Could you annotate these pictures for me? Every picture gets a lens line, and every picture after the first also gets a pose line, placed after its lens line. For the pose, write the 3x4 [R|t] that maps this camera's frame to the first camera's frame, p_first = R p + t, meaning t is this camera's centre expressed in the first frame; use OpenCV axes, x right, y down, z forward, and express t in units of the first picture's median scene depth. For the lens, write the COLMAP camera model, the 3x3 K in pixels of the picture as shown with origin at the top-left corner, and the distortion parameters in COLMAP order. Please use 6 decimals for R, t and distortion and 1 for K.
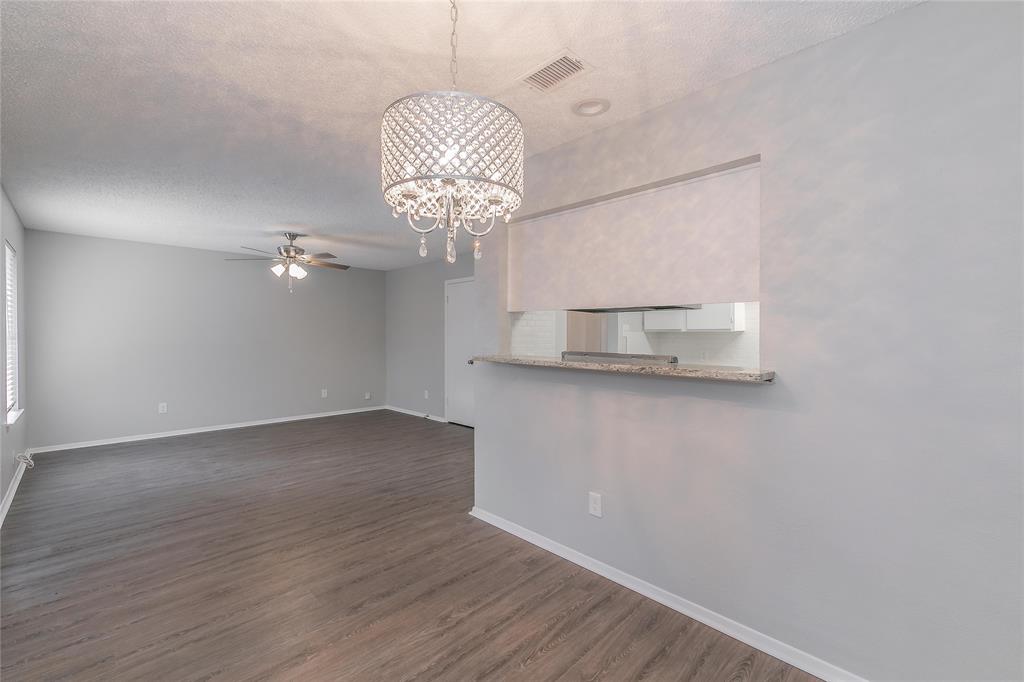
lens RADIAL K [[438.2, 0, 519.6], [0, 438.2, 339.4], [0, 0, 1]] dist [0.000277, -0.000359]
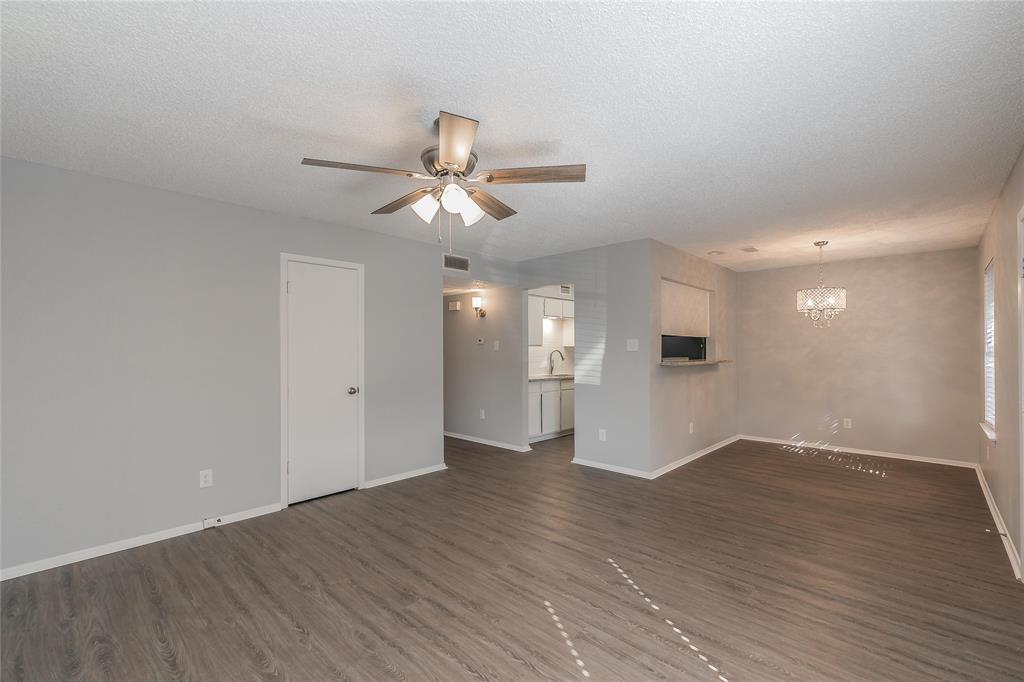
lens RADIAL K [[442.0, 0, 506.3], [0, 442.0, 340.5], [0, 0, 1]] dist [0.000674, 0.000456]
pose [[-0.022085, 0.018162, 0.999591, -1.384221], [0.011076, 0.999778, -0.017920, -0.017640], [-0.999695, 0.010675, -0.022282, 1.366738]]
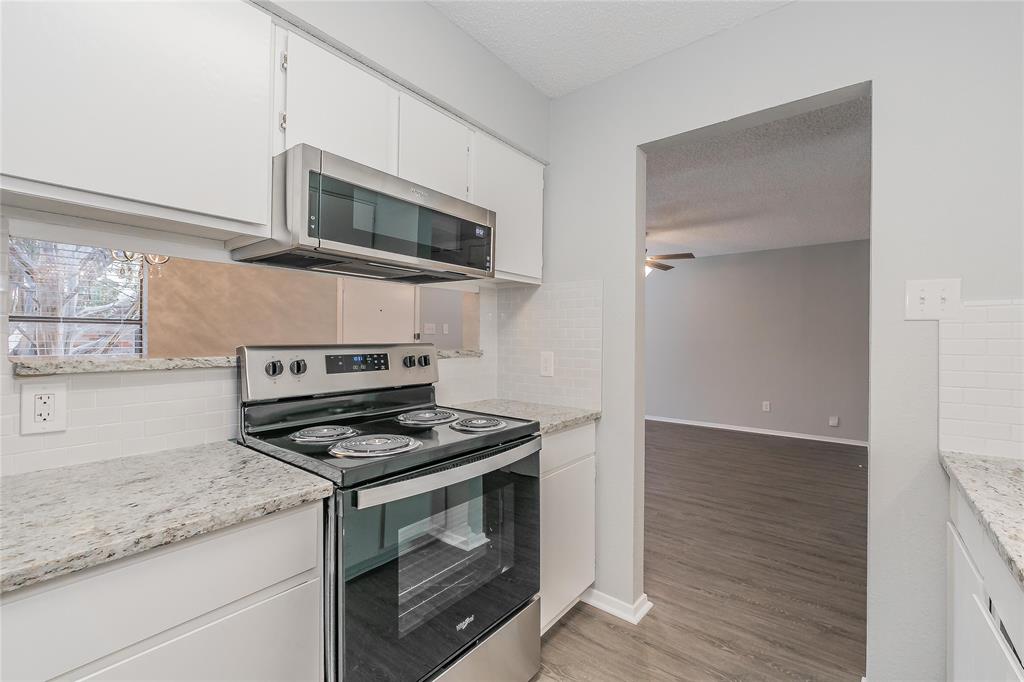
lens RADIAL K [[442.0, 0, 506.3], [0, 442.0, 340.5], [0, 0, 1]] dist [0.000674, 0.000456]
pose [[0.105224, 0.002598, -0.994445, 0.660830], [-0.014809, 0.999890, 0.001046, 0.015103], [0.994338, 0.014617, 0.105251, 0.861305]]
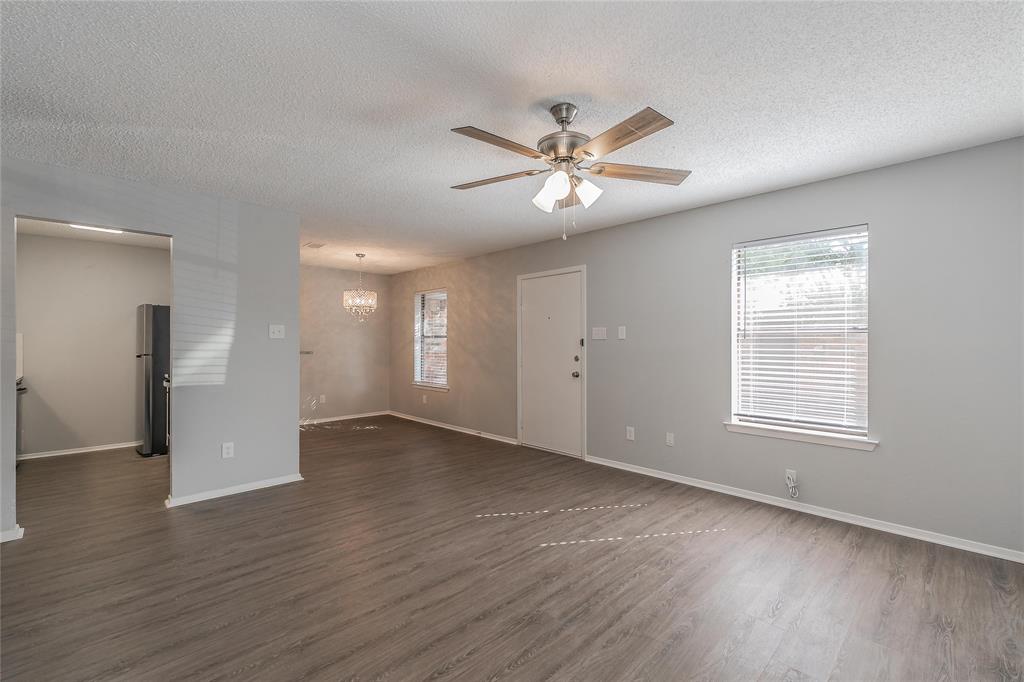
lens RADIAL K [[438.2, 0, 519.6], [0, 438.2, 339.4], [0, 0, 1]] dist [0.000277, -0.000359]
pose [[-0.999973, -0.001851, 0.007131, -0.684997], [-0.001824, 0.999991, 0.003858, -0.009356], [-0.007138, 0.003845, -0.999967, 2.077706]]
